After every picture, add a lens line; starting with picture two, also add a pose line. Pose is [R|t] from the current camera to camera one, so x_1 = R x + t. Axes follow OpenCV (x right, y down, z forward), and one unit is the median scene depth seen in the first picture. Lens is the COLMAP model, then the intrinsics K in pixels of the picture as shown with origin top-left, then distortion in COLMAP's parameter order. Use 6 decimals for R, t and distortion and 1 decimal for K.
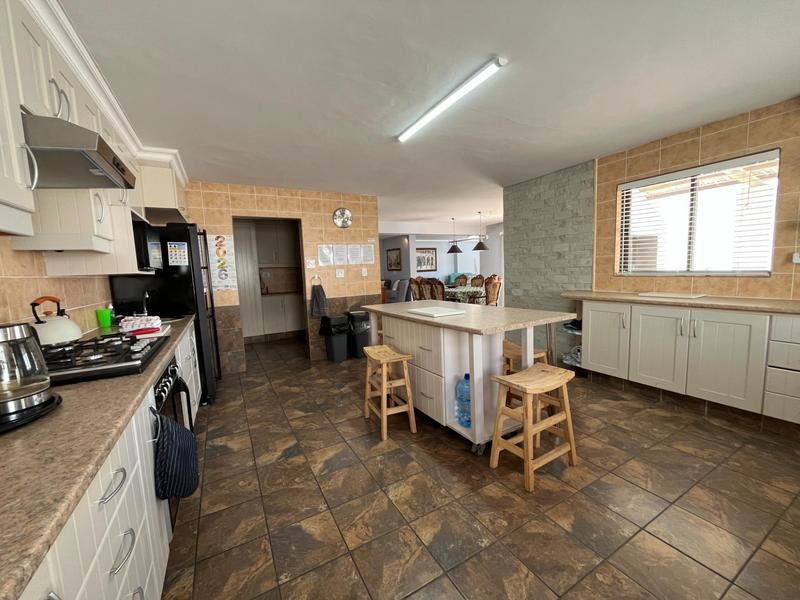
lens RADIAL K [[324.9, 0, 397.9], [0, 324.9, 300.3], [0, 0, 1]] dist [-0.002590, -0.000398]
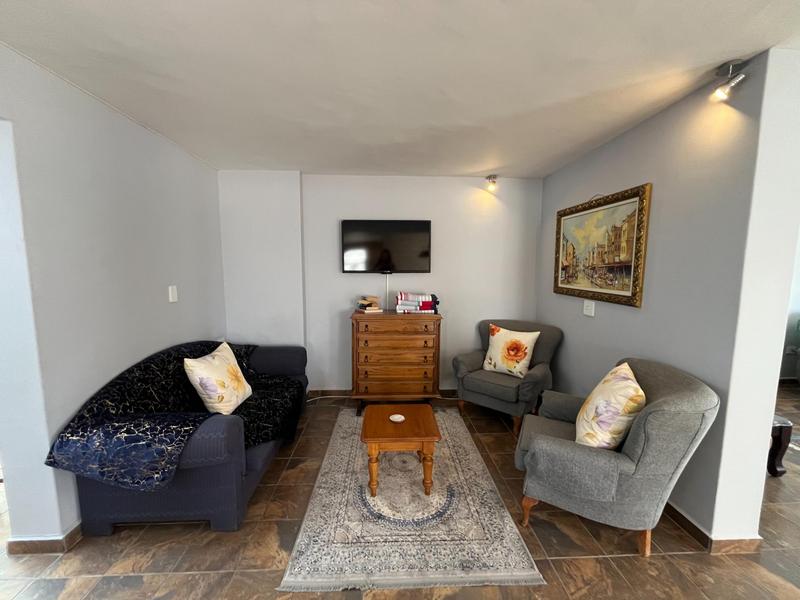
lens RADIAL K [[324.9, 0, 397.9], [0, 324.9, 300.3], [0, 0, 1]] dist [-0.002590, -0.000398]
pose [[0.892643, 0.093471, -0.440966, -0.030958], [-0.087359, 0.995590, 0.034193, -0.089789], [0.442218, 0.008000, 0.896872, 0.768908]]
